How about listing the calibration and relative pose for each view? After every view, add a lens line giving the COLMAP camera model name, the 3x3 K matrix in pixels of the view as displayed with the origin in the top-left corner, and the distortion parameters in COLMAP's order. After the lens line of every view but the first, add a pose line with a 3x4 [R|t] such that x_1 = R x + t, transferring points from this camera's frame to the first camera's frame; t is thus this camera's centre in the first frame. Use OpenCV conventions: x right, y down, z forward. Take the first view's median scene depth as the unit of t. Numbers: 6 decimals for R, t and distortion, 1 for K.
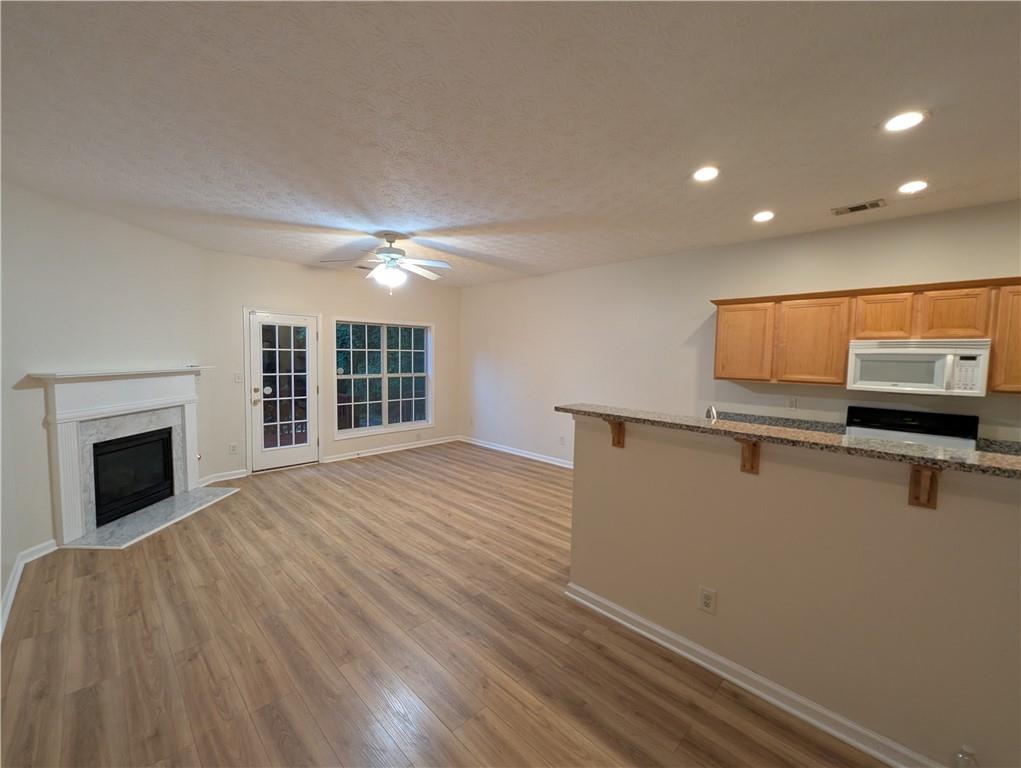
lens RADIAL K [[414.9, 0, 511.5], [0, 414.9, 381.0], [0, 0, 1]] dist [-0.000907, -0.001032]
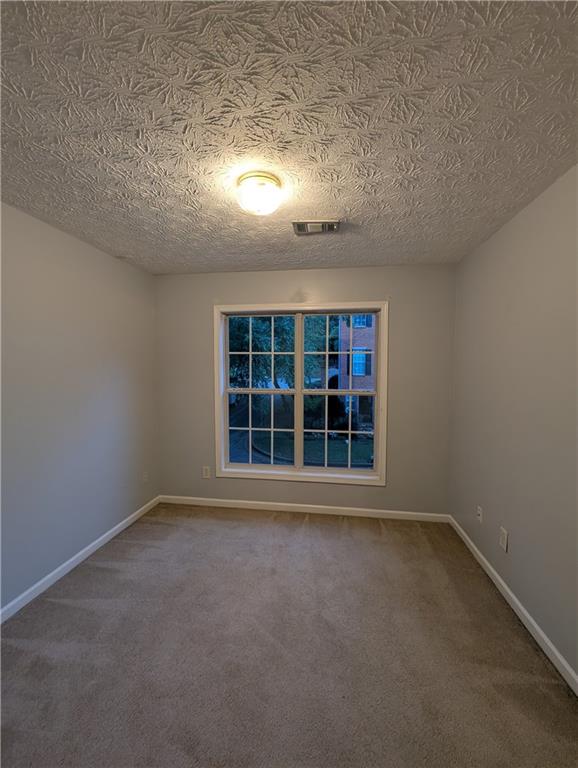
lens RADIAL K [[317.0, 0, 290.8], [0, 317.0, 384.6], [0, 0, 1]] dist [0.000052, -0.000642]
pose [[0.598195, 0.033739, -0.800640, 0.150324], [-0.047800, 0.998837, 0.006377, -0.046933], [0.799924, 0.034456, 0.599111, 1.219828]]
